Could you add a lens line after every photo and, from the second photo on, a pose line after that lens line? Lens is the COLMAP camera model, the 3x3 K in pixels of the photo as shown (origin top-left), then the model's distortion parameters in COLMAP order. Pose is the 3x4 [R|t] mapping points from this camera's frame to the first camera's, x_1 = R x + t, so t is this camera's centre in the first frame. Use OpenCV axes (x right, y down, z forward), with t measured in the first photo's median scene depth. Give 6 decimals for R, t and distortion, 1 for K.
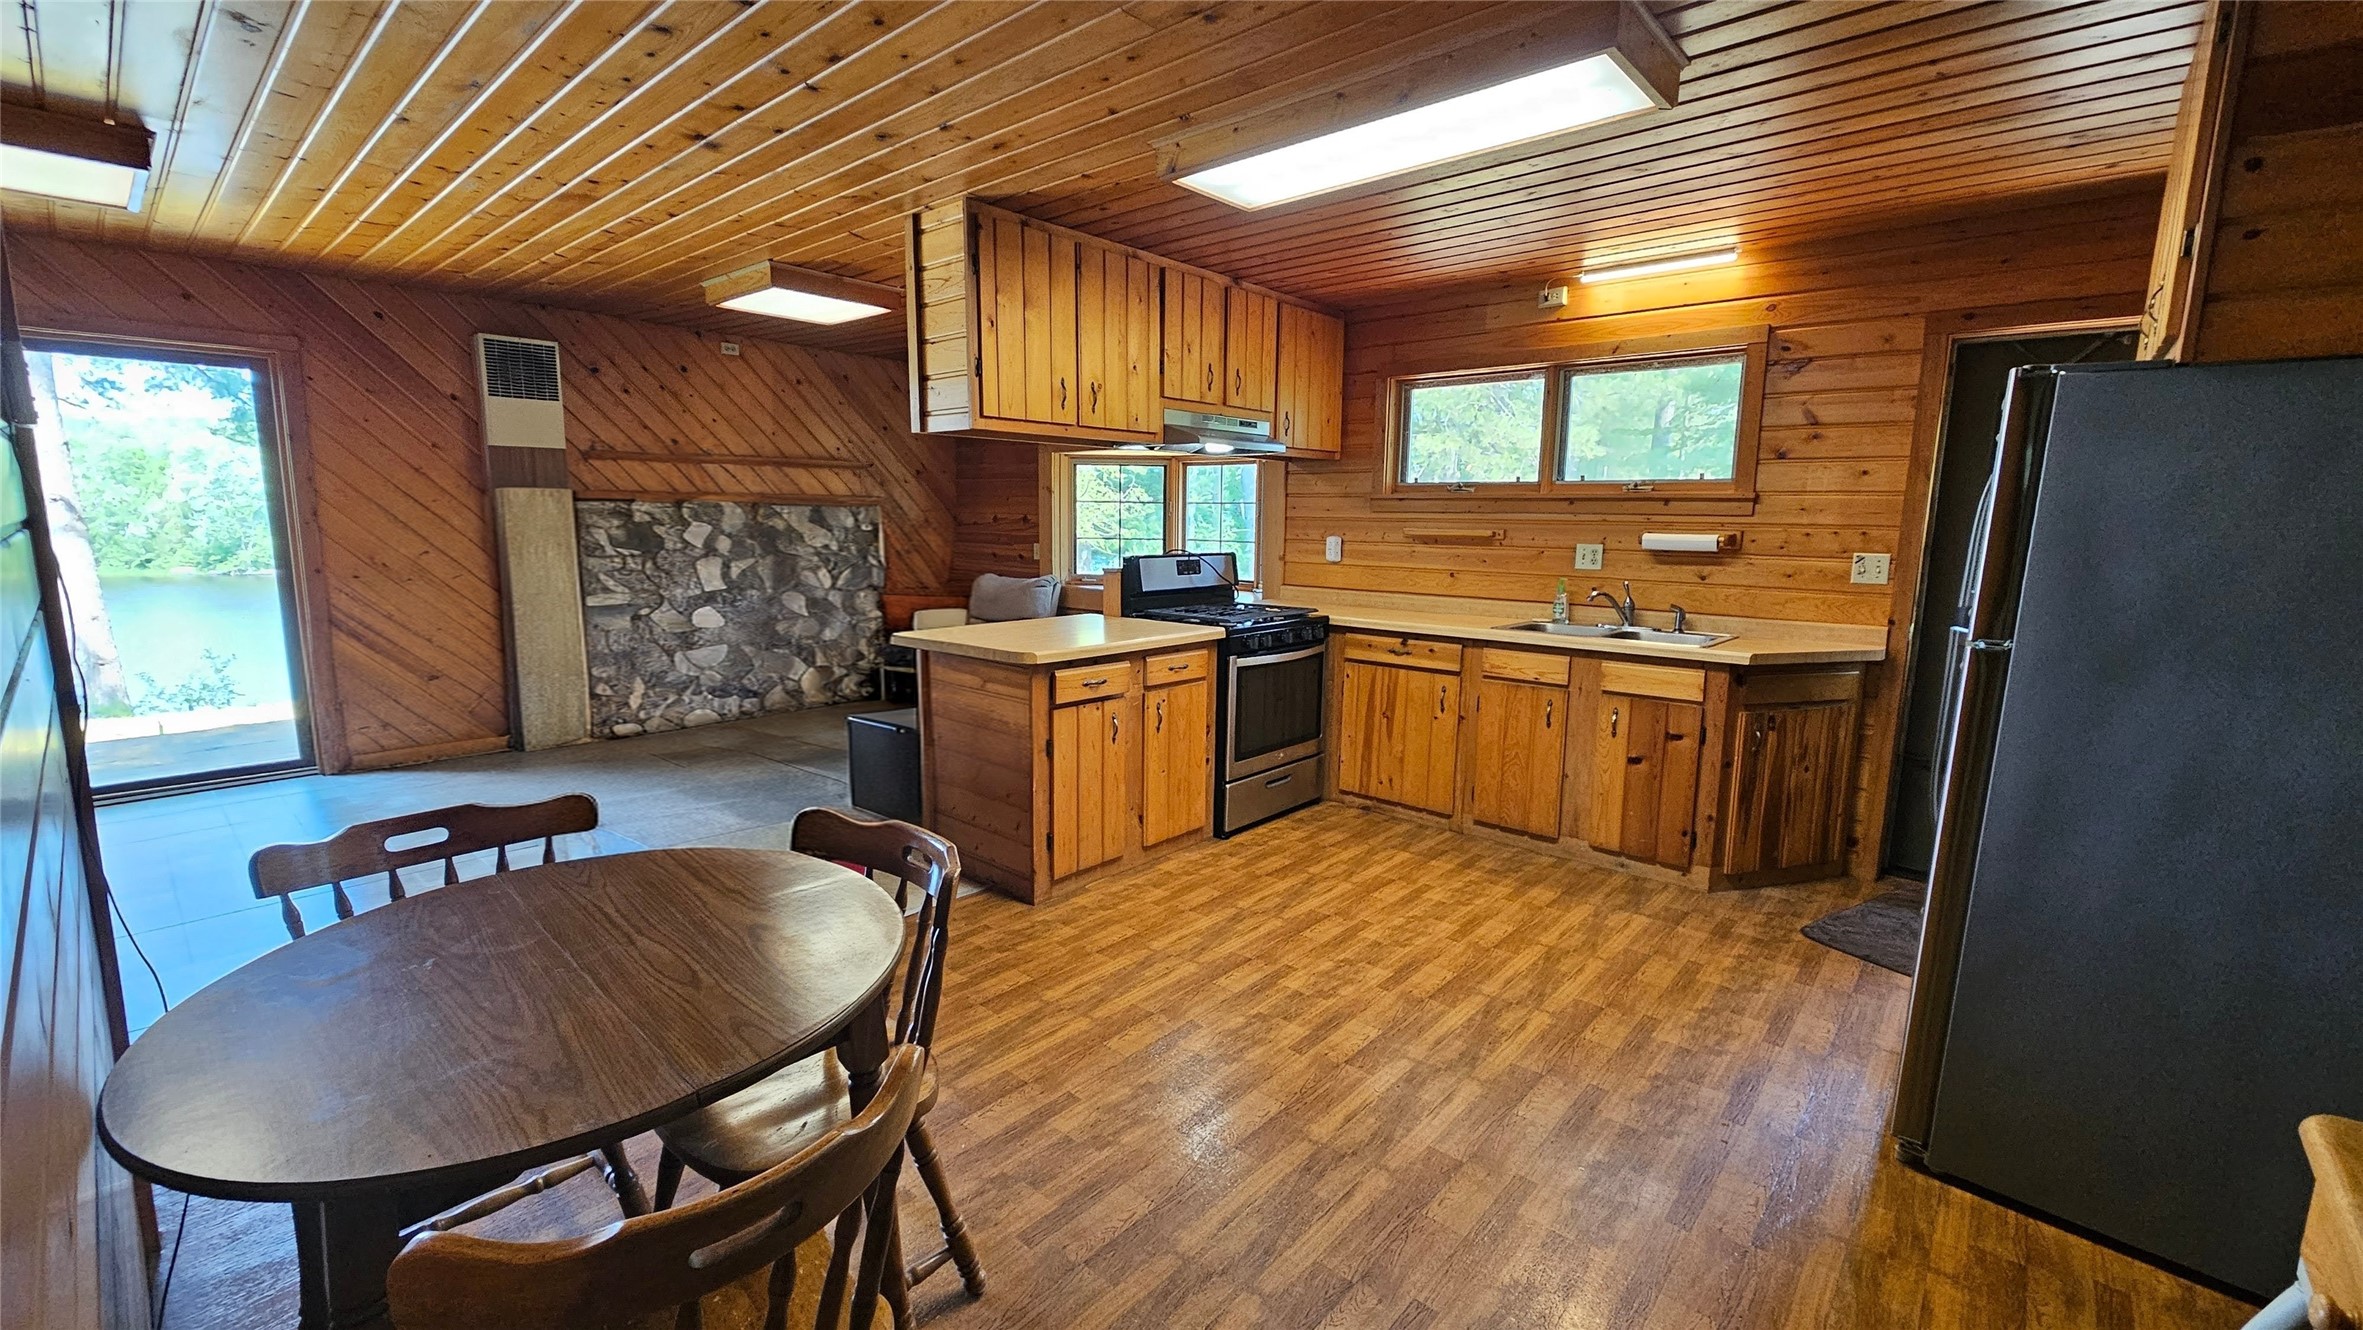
lens RADIAL K [[969.2, 0, 1168.4], [0, 969.2, 658.6], [0, 0, 1]] dist [-0.003765, 0.000078]
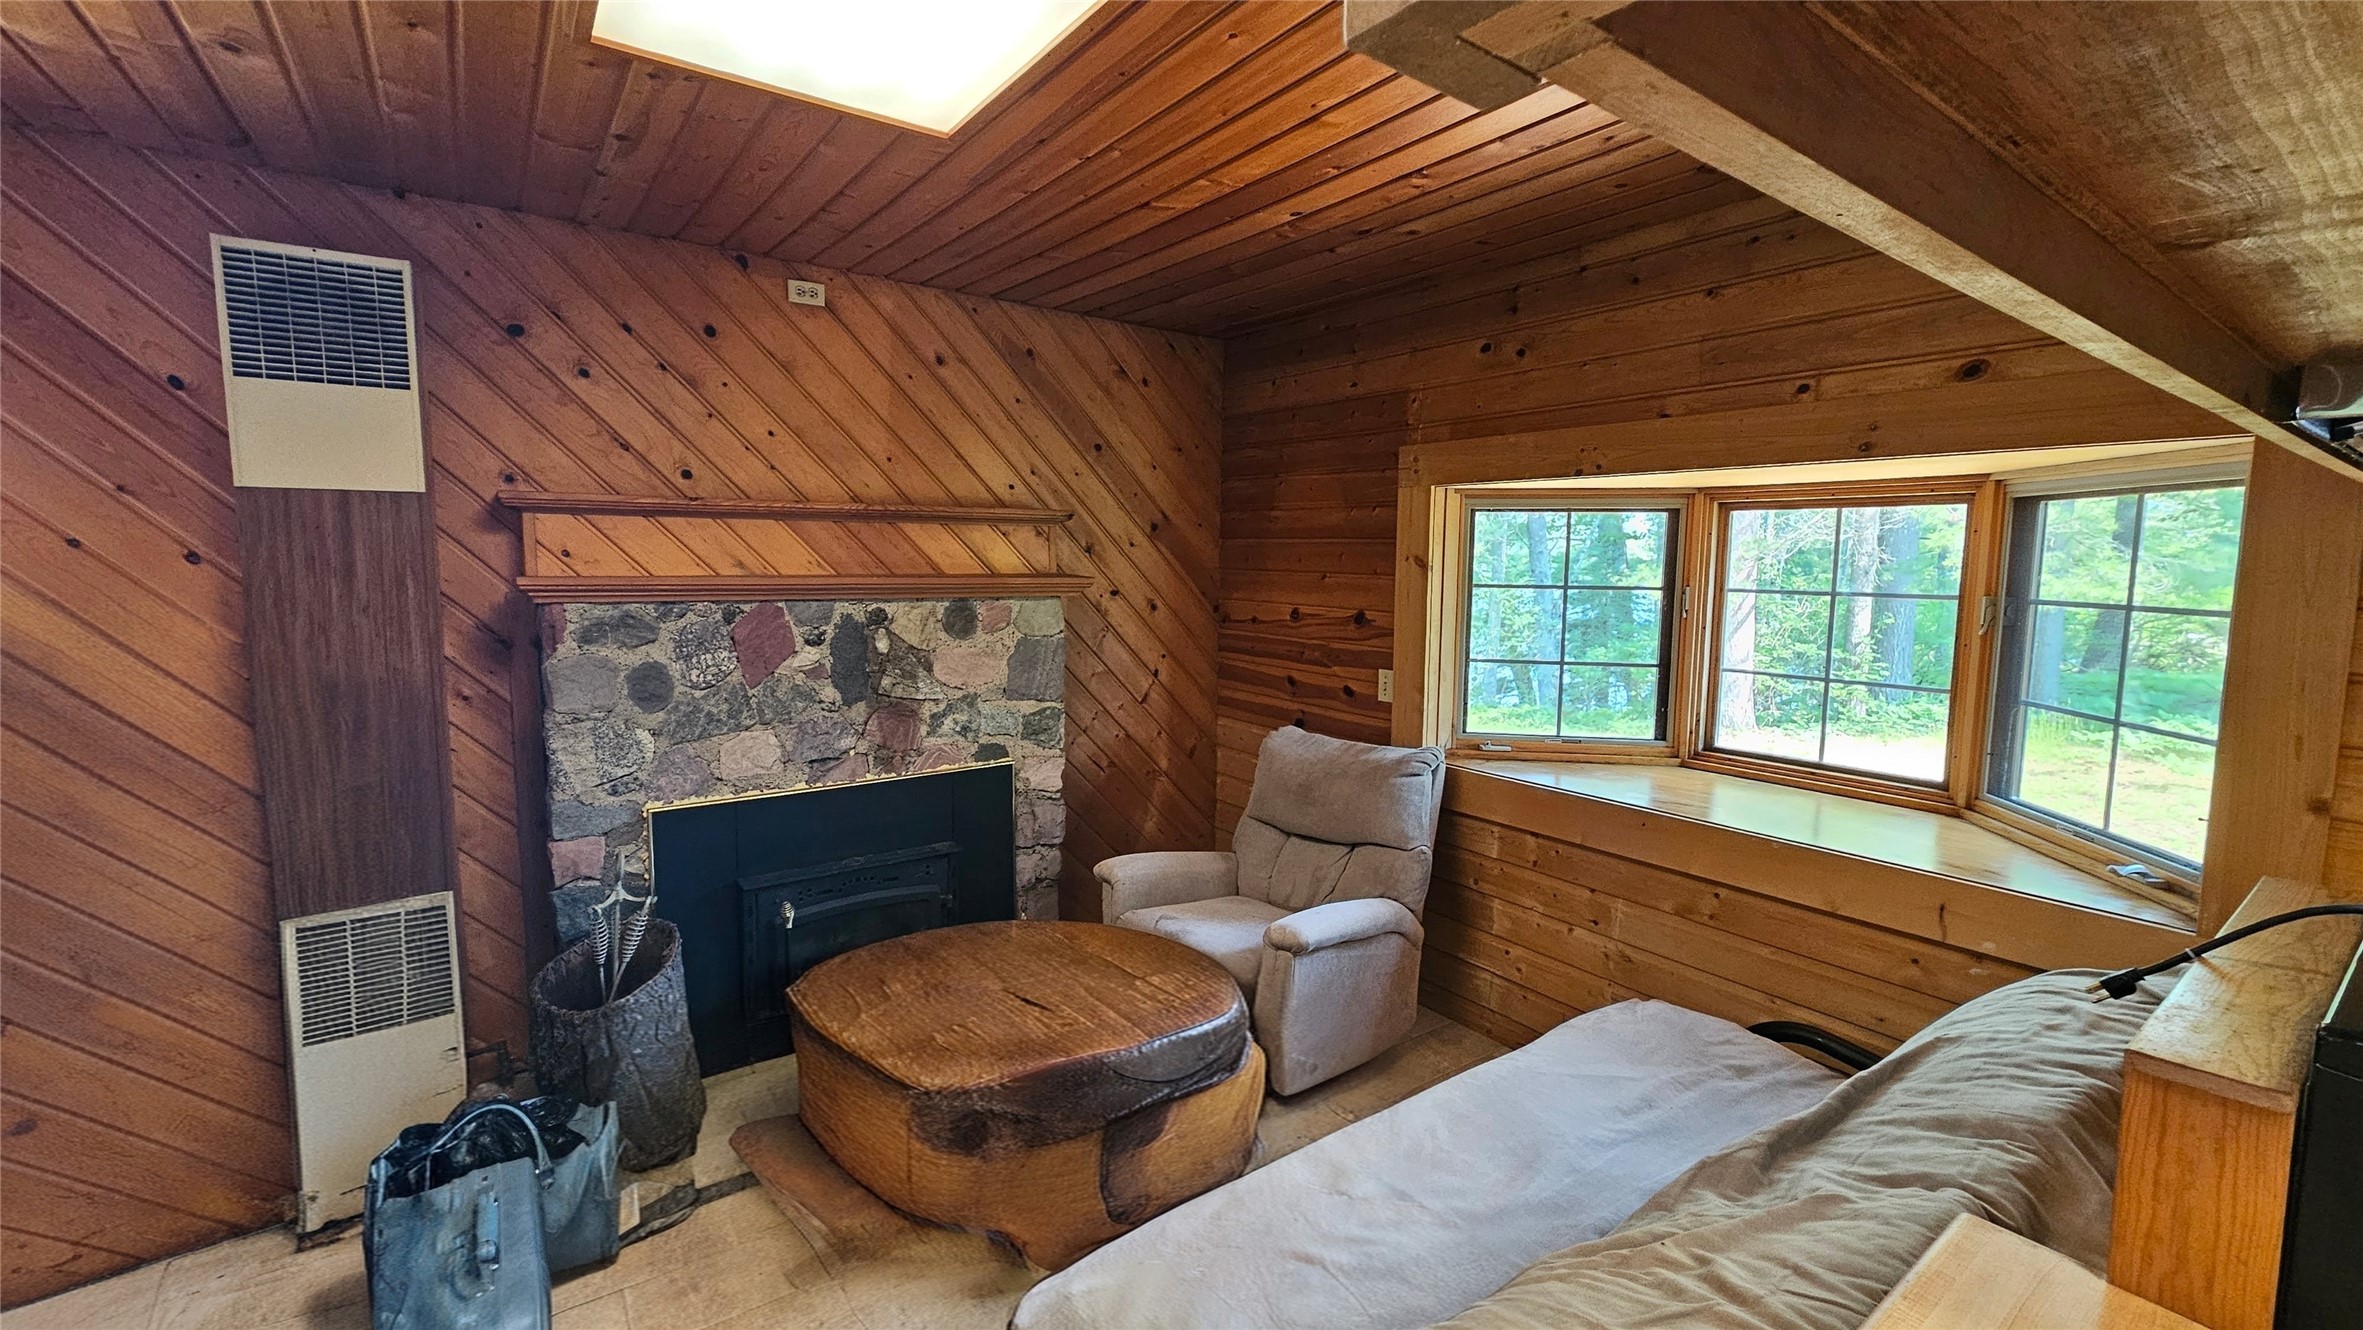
lens RADIAL K [[969.2, 0, 1162.9], [0, 969.2, 654.8], [0, 0, 1]] dist [-0.003765, 0.000078]
pose [[0.975221, 0.020166, -0.220312, -0.210690], [-0.030202, 0.998649, -0.042281, -0.155764], [0.219162, 0.047887, 0.974513, 0.753792]]
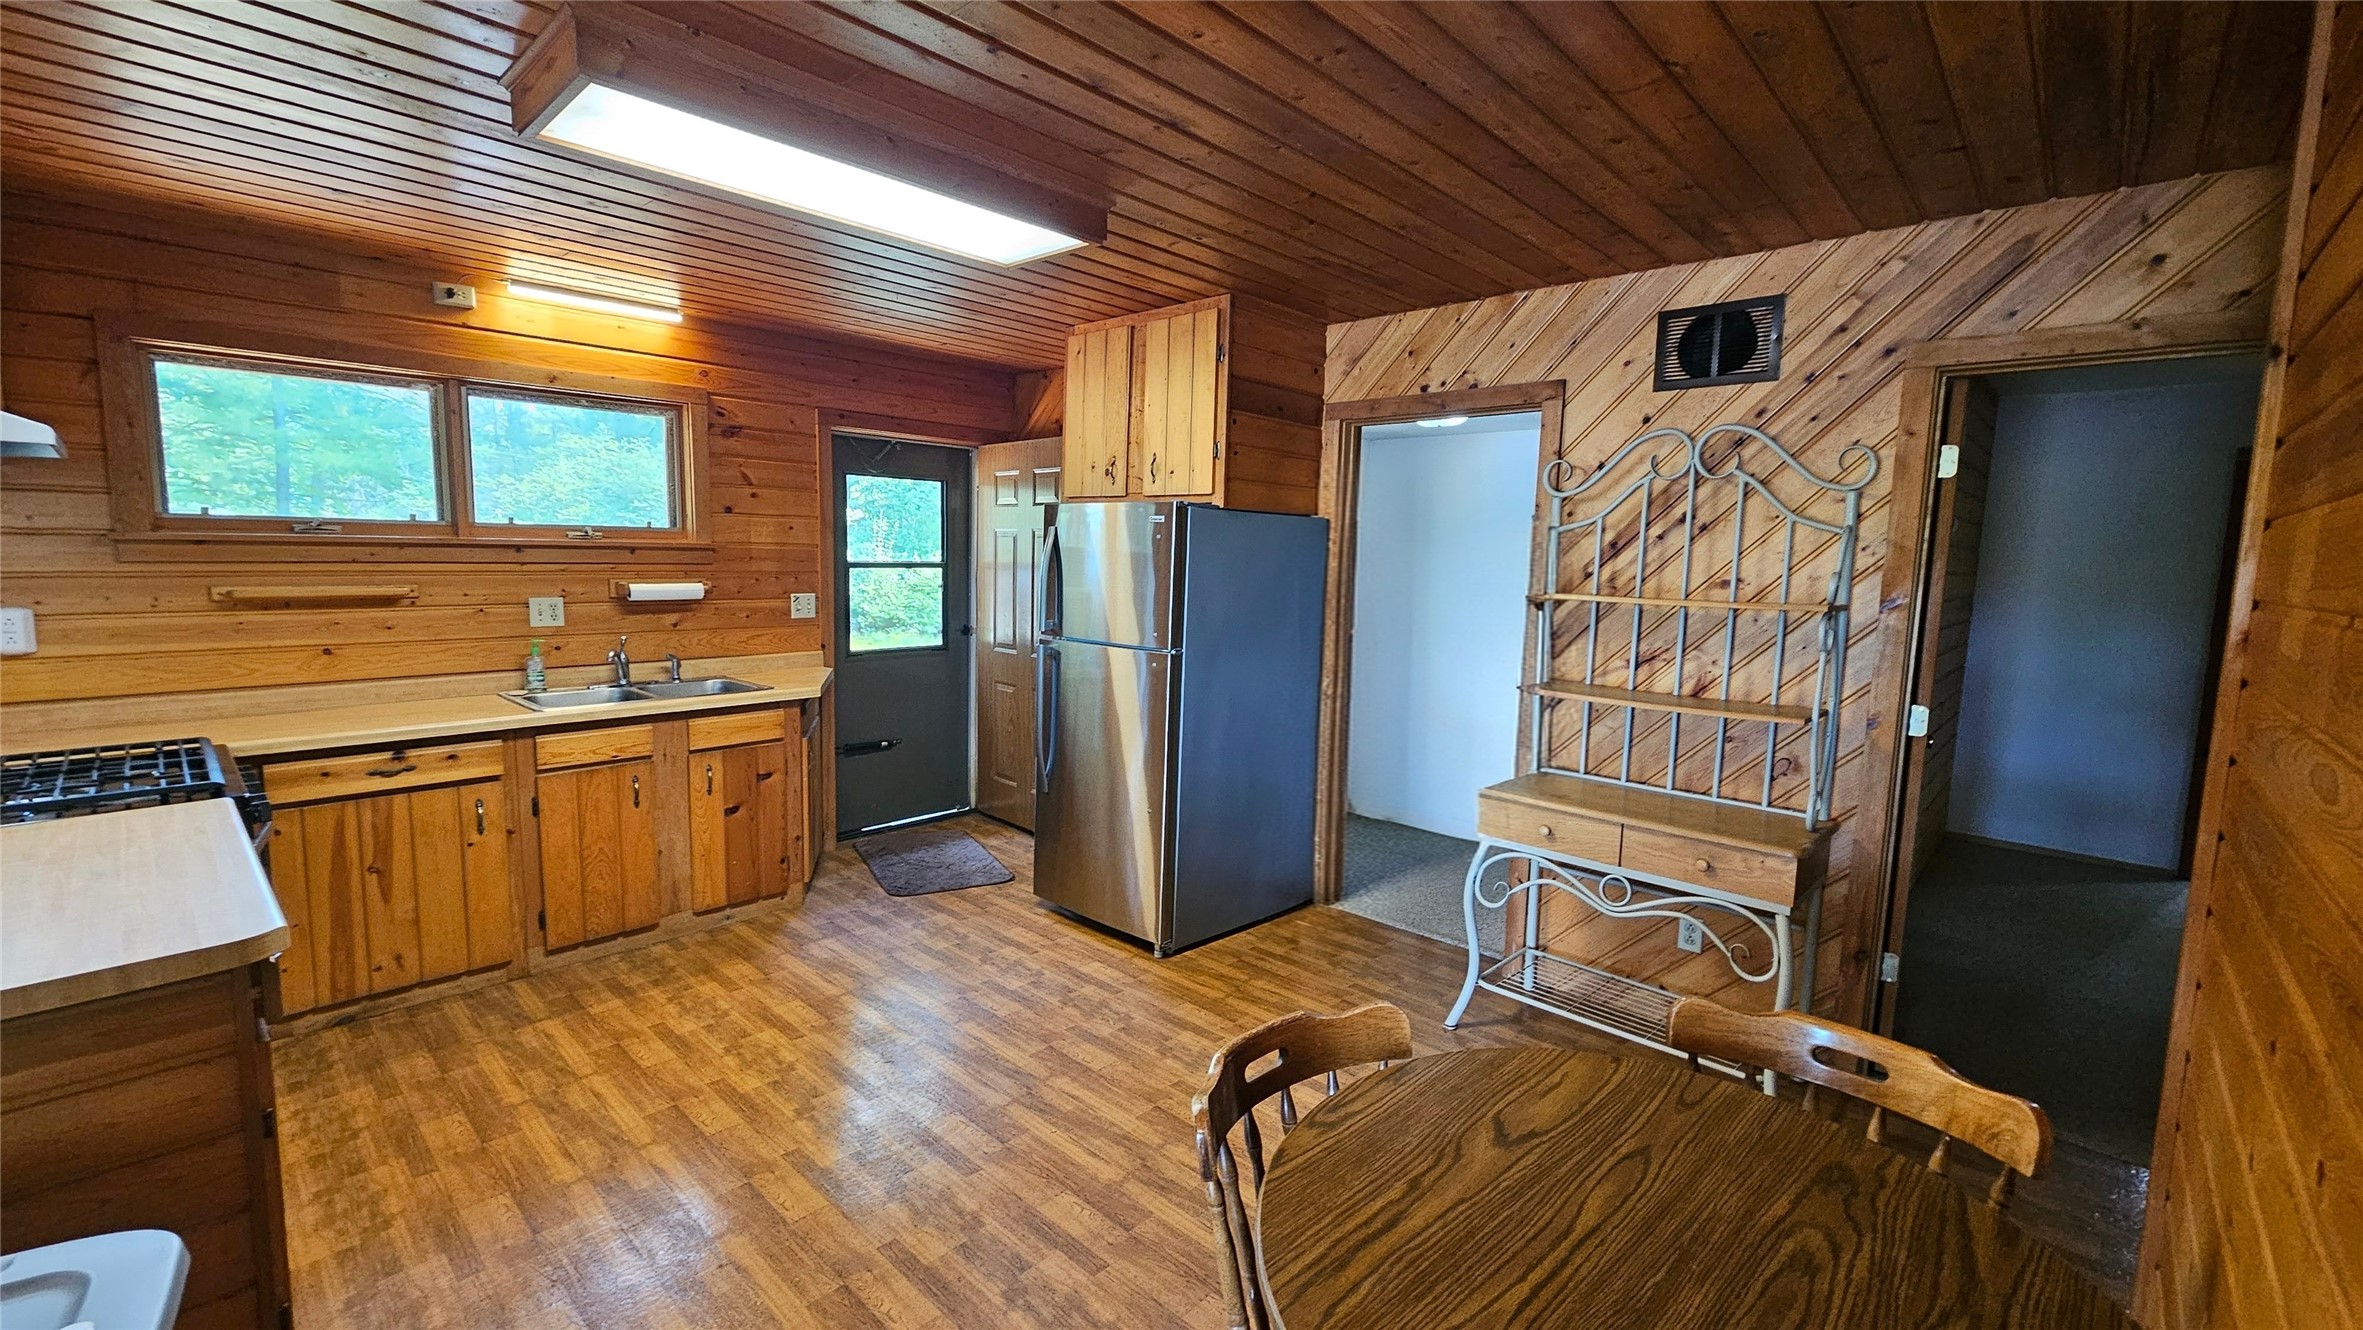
lens RADIAL K [[969.2, 0, 1181.0], [0, 969.2, 651.9], [0, 0, 1]] dist [-0.003765, 0.000078]
pose [[0.014902, -0.116993, 0.993021, -0.411176], [0.127401, 0.985259, 0.114166, -0.093944], [-0.991739, 0.124810, 0.029587, 0.403268]]
